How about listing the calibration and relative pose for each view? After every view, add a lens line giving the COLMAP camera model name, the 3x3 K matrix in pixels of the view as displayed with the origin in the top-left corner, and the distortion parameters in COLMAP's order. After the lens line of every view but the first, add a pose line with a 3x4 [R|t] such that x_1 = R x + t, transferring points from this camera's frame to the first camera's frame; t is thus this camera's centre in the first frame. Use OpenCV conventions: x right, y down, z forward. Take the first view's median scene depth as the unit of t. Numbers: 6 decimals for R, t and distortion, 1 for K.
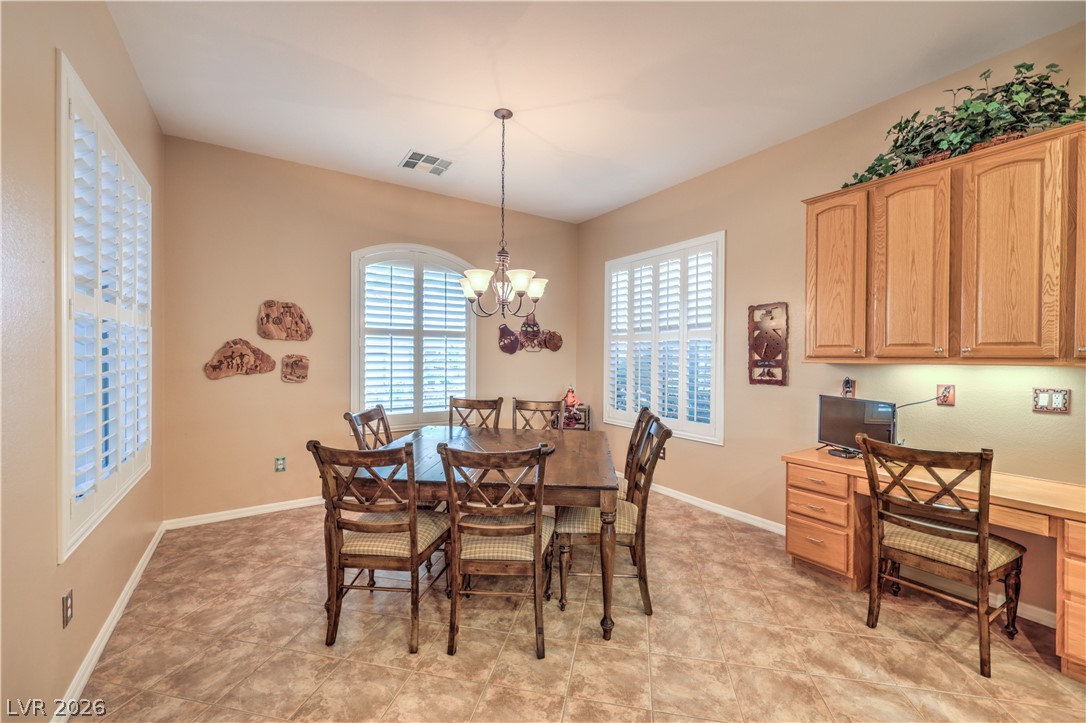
lens RADIAL K [[434.8, 0, 548.6], [0, 434.8, 361.5], [0, 0, 1]] dist [-0.004420, 0.000061]
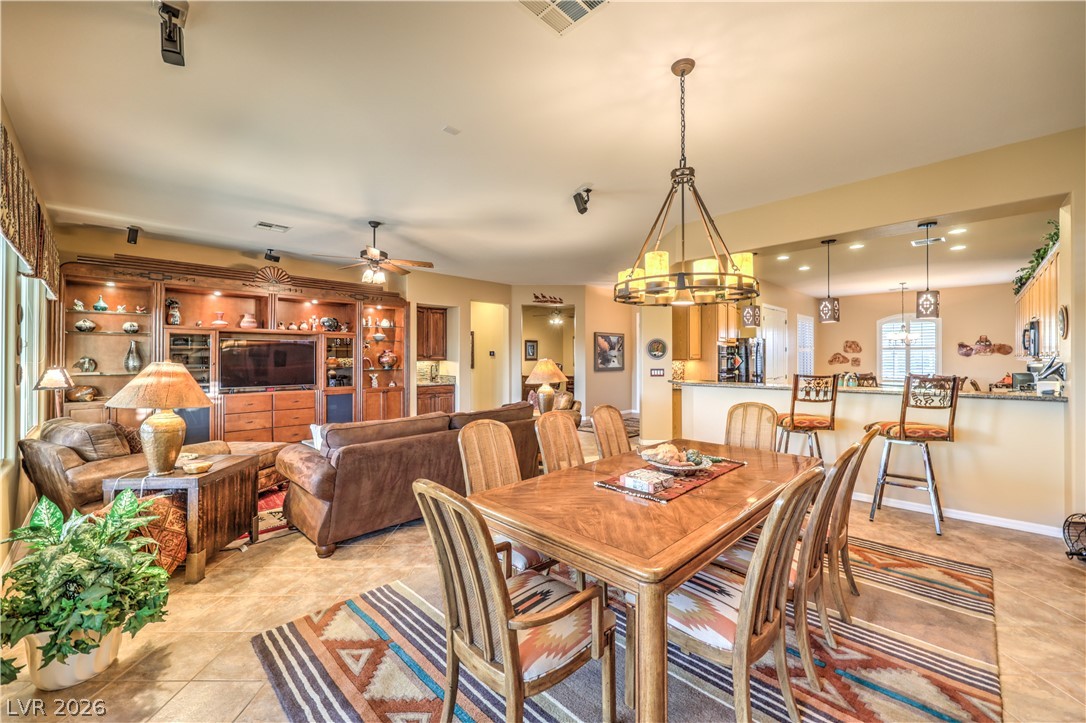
lens RADIAL K [[434.4, 0, 540.7], [0, 434.4, 354.0], [0, 0, 1]] dist [-0.001309, 0.000194]
pose [[0.197067, -0.010883, -0.980330, 2.184442], [-0.007802, 0.999889, -0.012669, 0.017918], [0.980359, 0.010146, 0.196960, -1.967870]]
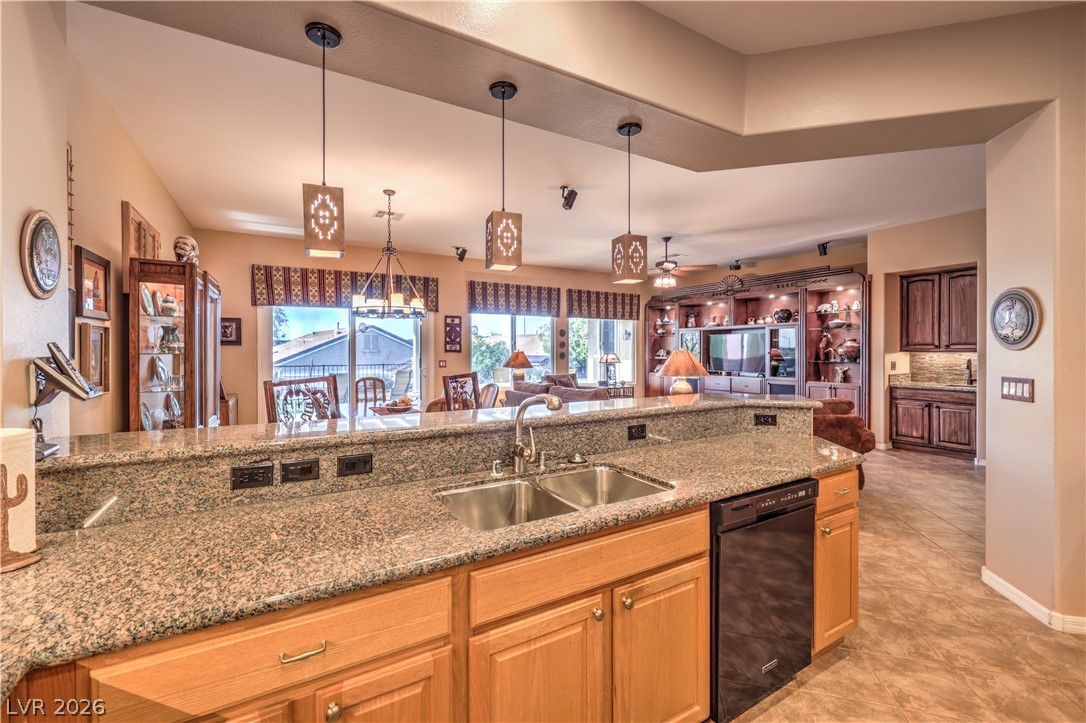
lens RADIAL K [[448.4, 0, 532.4], [0, 448.4, 352.4], [0, 0, 1]] dist [-0.003889, -0.000112]
pose [[-0.997221, -0.000847, 0.074497, 1.021229], [0.000275, 0.999887, 0.015048, 0.005095], [-0.074501, 0.015026, -0.997108, -0.290241]]
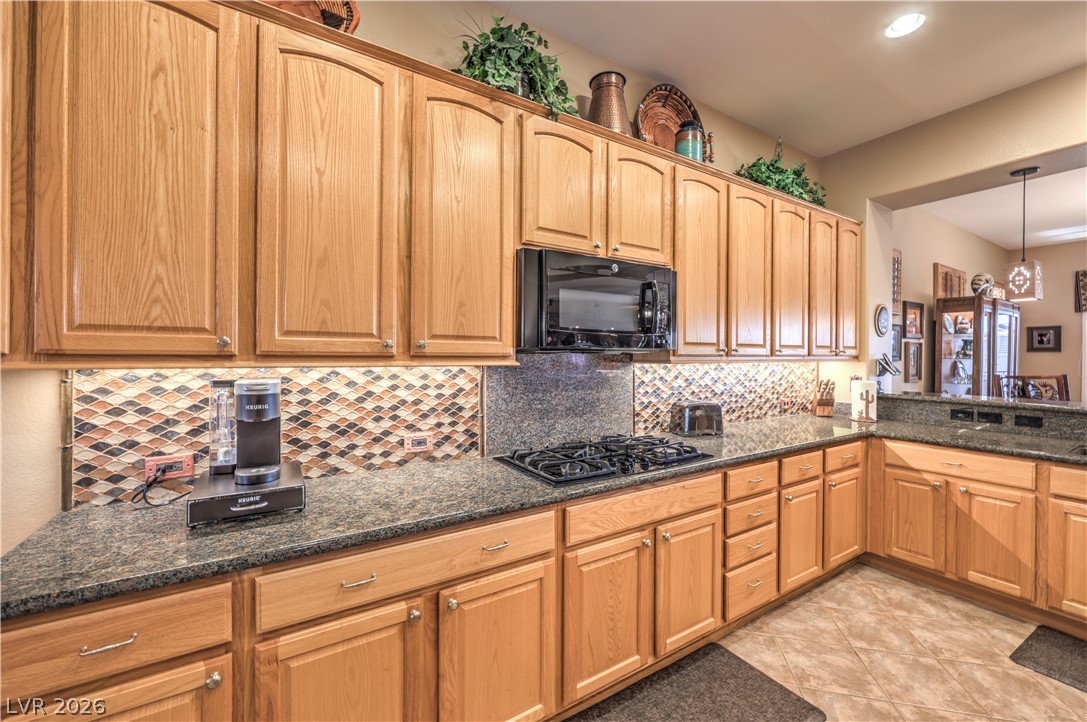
lens RADIAL K [[429.1, 0, 543.5], [0, 429.1, 361.0], [0, 0, 1]] dist [-0.001710, 0.000096]
pose [[0.034743, -0.013719, 0.999302, 0.454015], [0.008214, 0.999876, 0.013441, 0.000243], [-0.999363, 0.007742, 0.034852, 0.103003]]
